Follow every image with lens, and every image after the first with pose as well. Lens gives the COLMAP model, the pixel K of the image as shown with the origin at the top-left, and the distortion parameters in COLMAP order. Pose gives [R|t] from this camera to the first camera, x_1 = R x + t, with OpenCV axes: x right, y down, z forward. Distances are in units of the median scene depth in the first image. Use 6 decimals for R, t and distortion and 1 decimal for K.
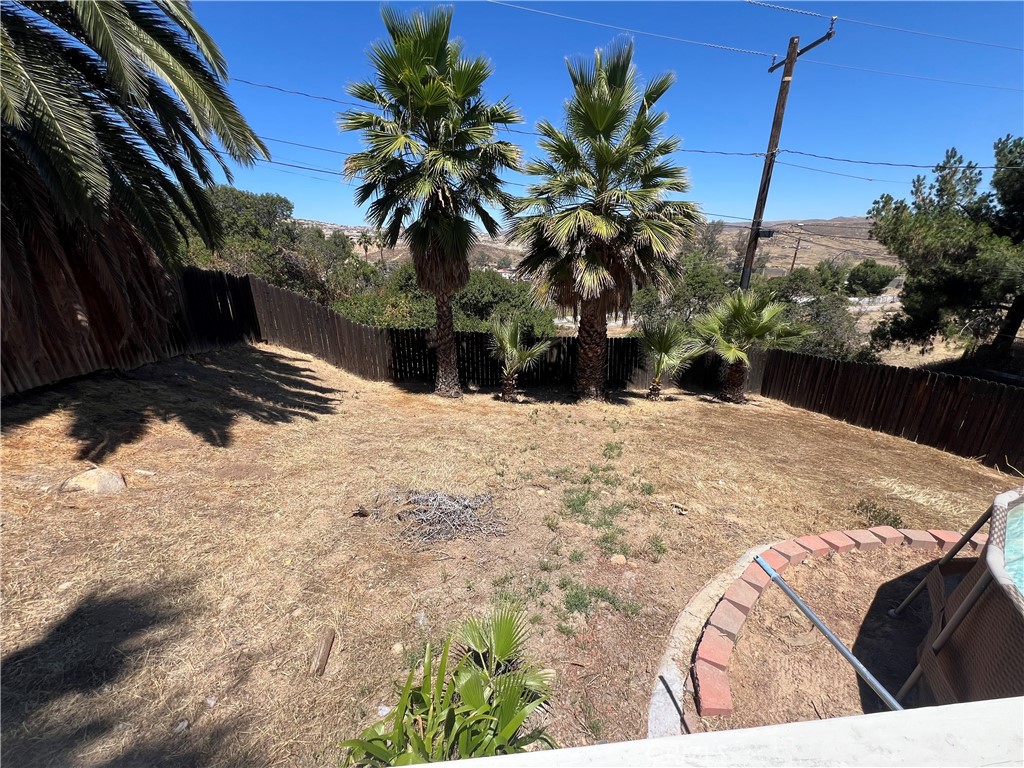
lens RADIAL K [[410.7, 0, 513.2], [0, 410.7, 387.2], [0, 0, 1]] dist [0.001205, -0.000027]
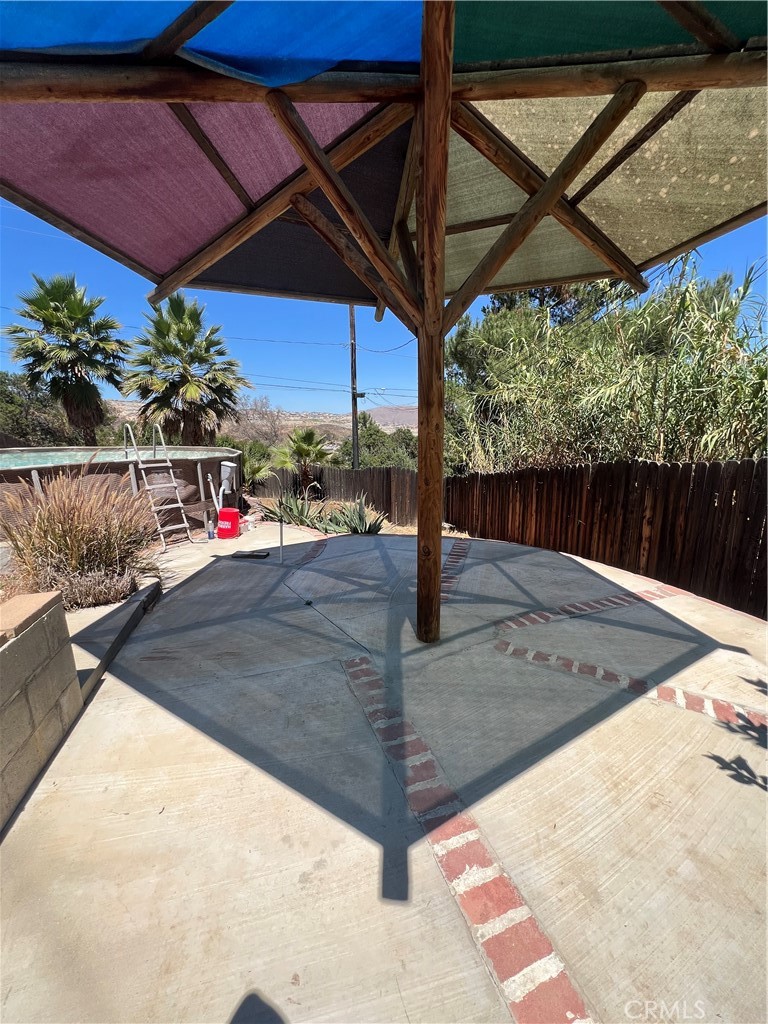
lens RADIAL K [[410.7, 0, 381.3], [0, 410.7, 508.2], [0, 0, 1]] dist [0.001205, -0.000027]
pose [[0.999145, -0.019208, 0.036619, 1.021449], [0.023911, 0.990870, -0.132683, 0.360802], [-0.033736, 0.133445, 0.990482, -0.651672]]
